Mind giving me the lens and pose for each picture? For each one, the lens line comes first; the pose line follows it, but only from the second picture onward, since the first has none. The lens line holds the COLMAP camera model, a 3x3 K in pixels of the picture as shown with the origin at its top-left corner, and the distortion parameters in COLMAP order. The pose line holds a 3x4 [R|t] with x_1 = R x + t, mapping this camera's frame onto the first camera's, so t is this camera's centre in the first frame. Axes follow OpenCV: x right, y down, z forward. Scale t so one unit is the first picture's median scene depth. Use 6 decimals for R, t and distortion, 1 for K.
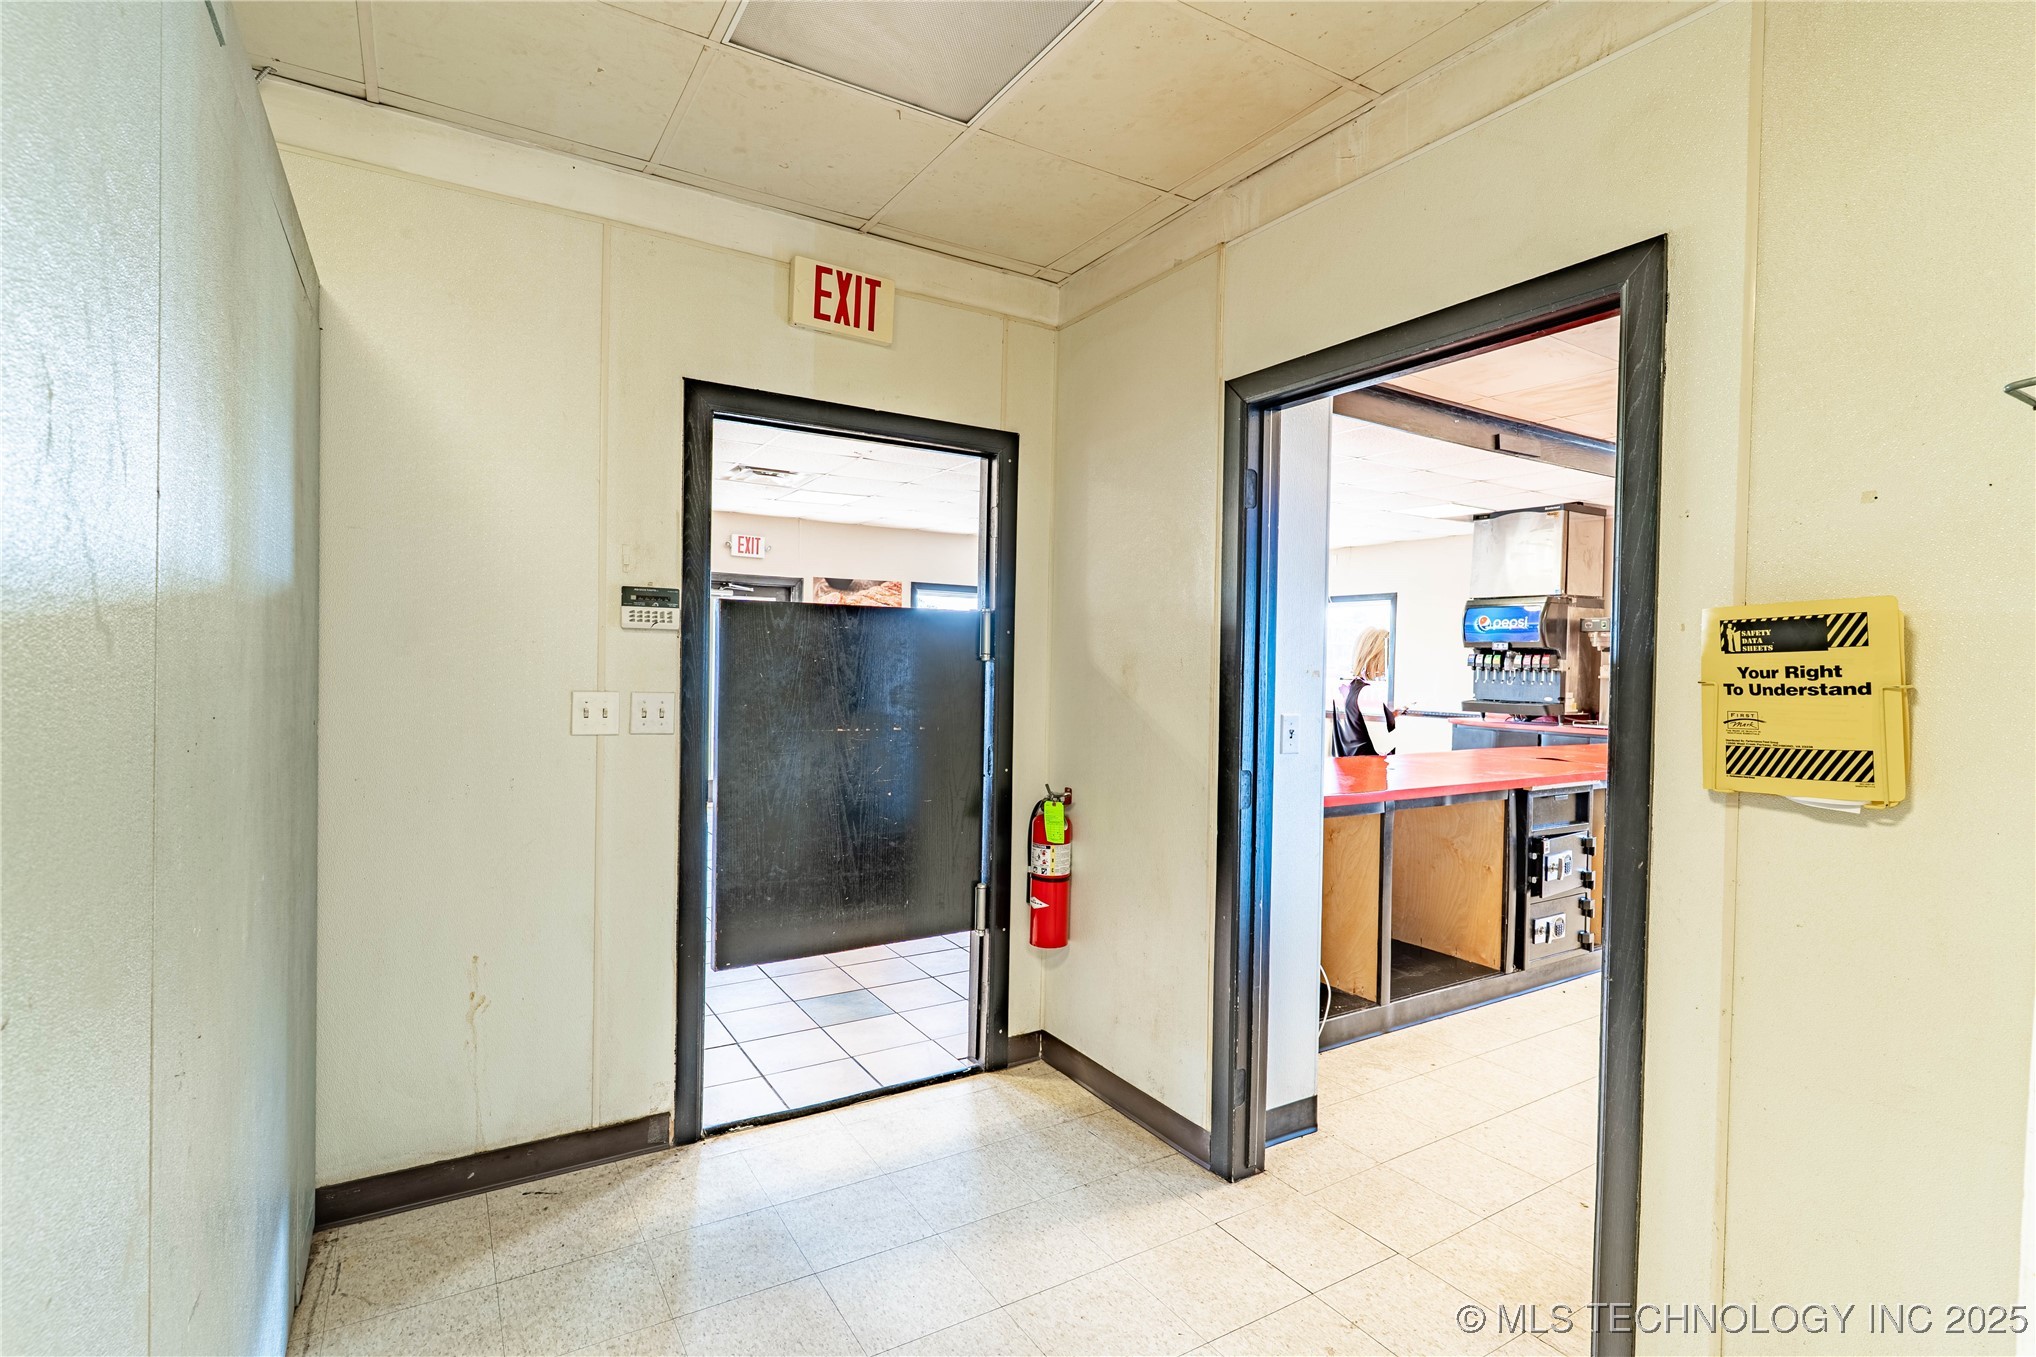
lens RADIAL K [[965.5, 0, 1018.3], [0, 965.5, 675.7], [0, 0, 1]] dist [-0.001207, -0.000115]
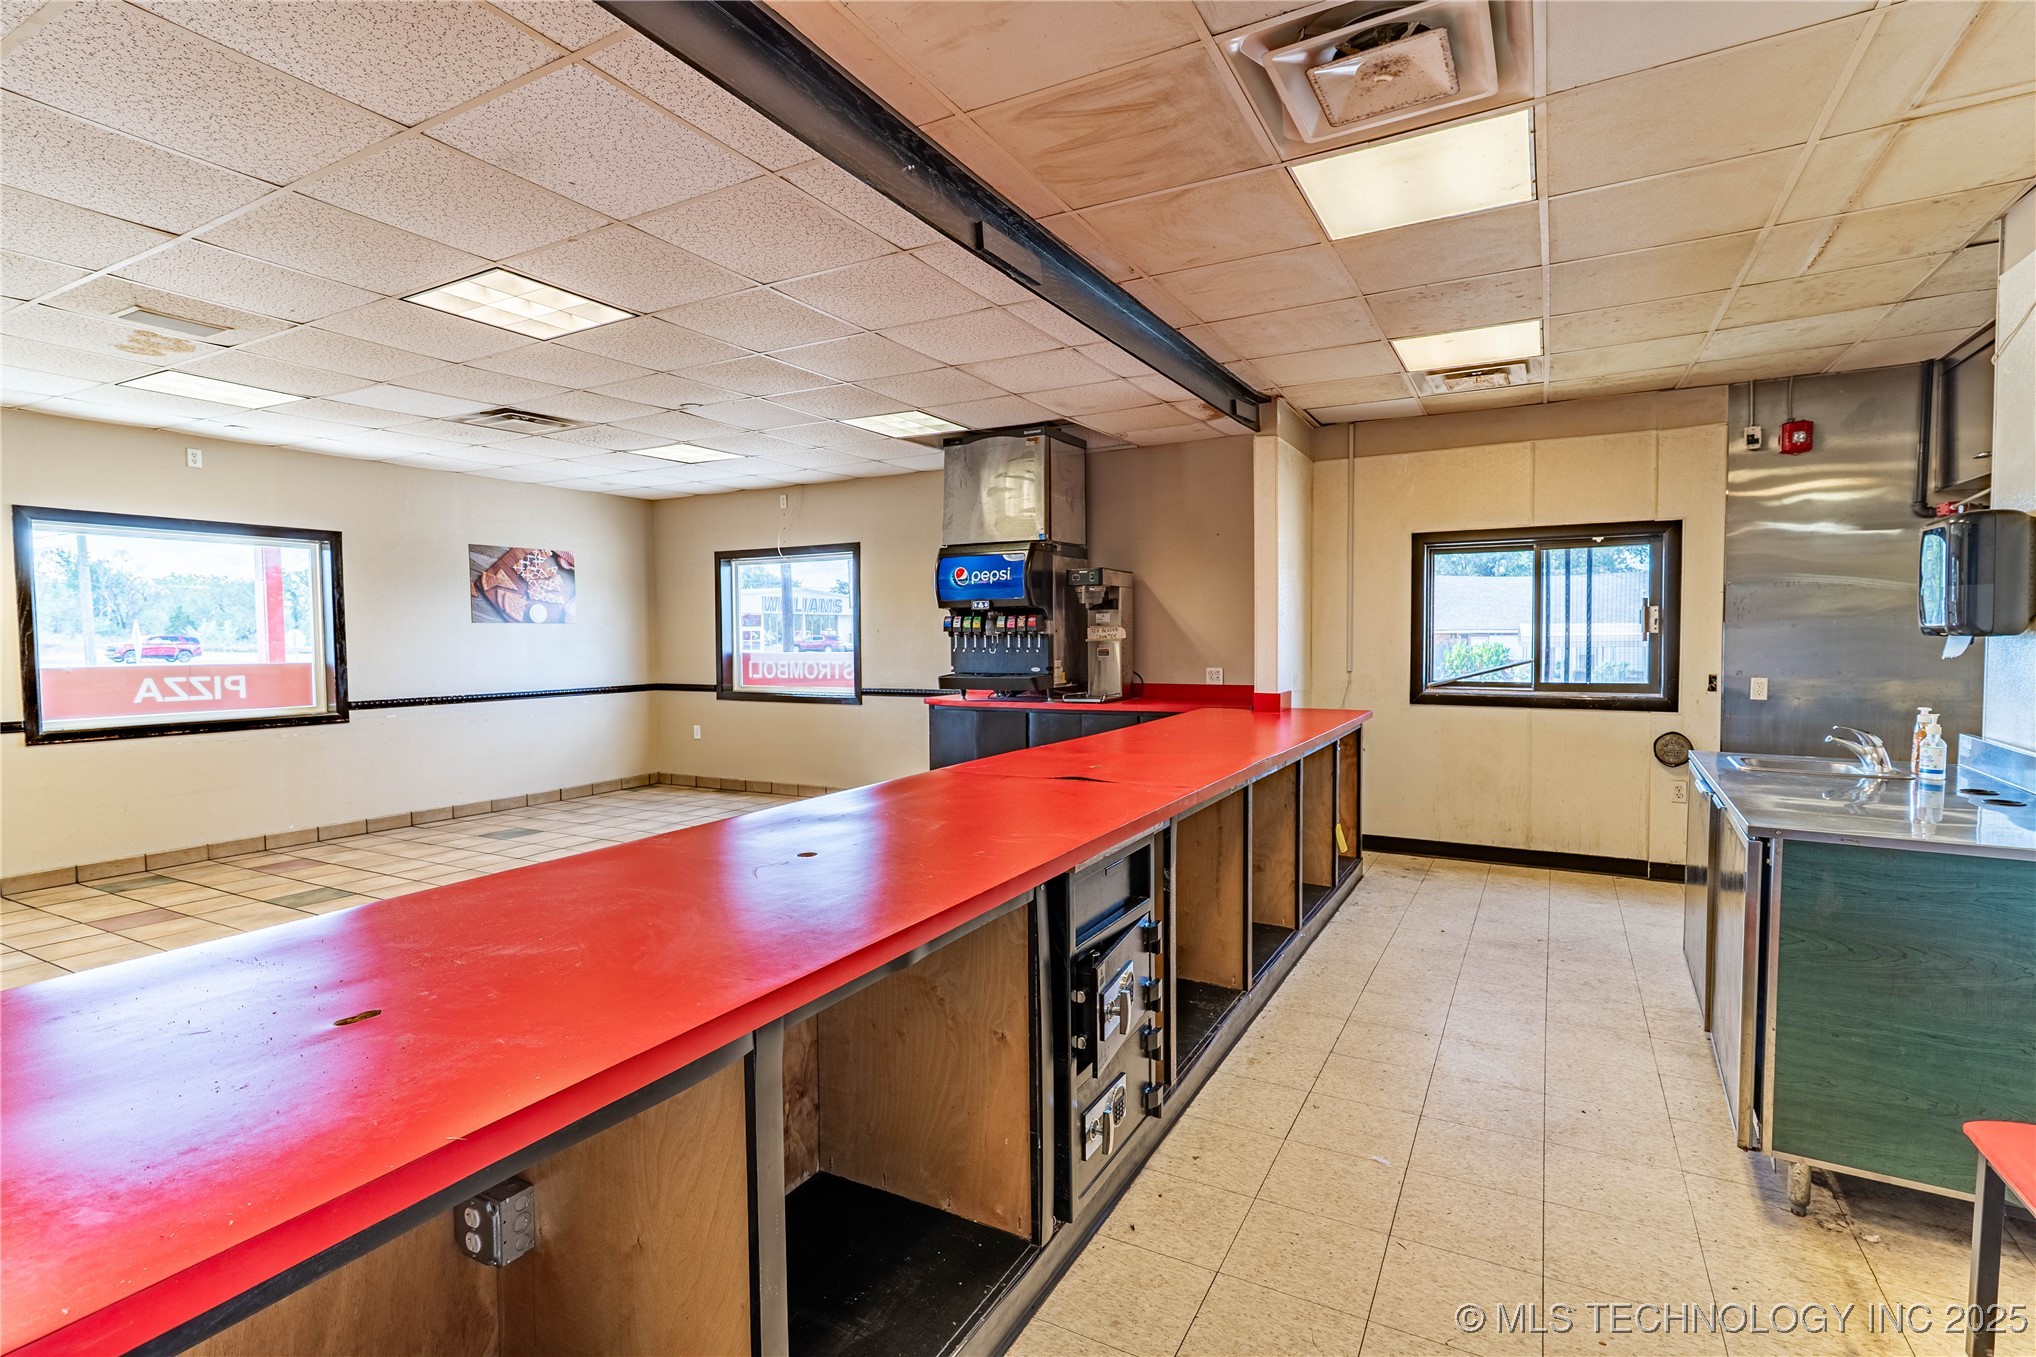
lens RADIAL K [[965.5, 0, 1018.3], [0, 965.5, 675.7], [0, 0, 1]] dist [-0.001207, -0.000115]
pose [[0.869731, -0.048773, 0.491109, 0.137234], [0.034776, 0.998688, 0.037595, -0.001599], [-0.492298, -0.015618, 0.870286, 0.299890]]
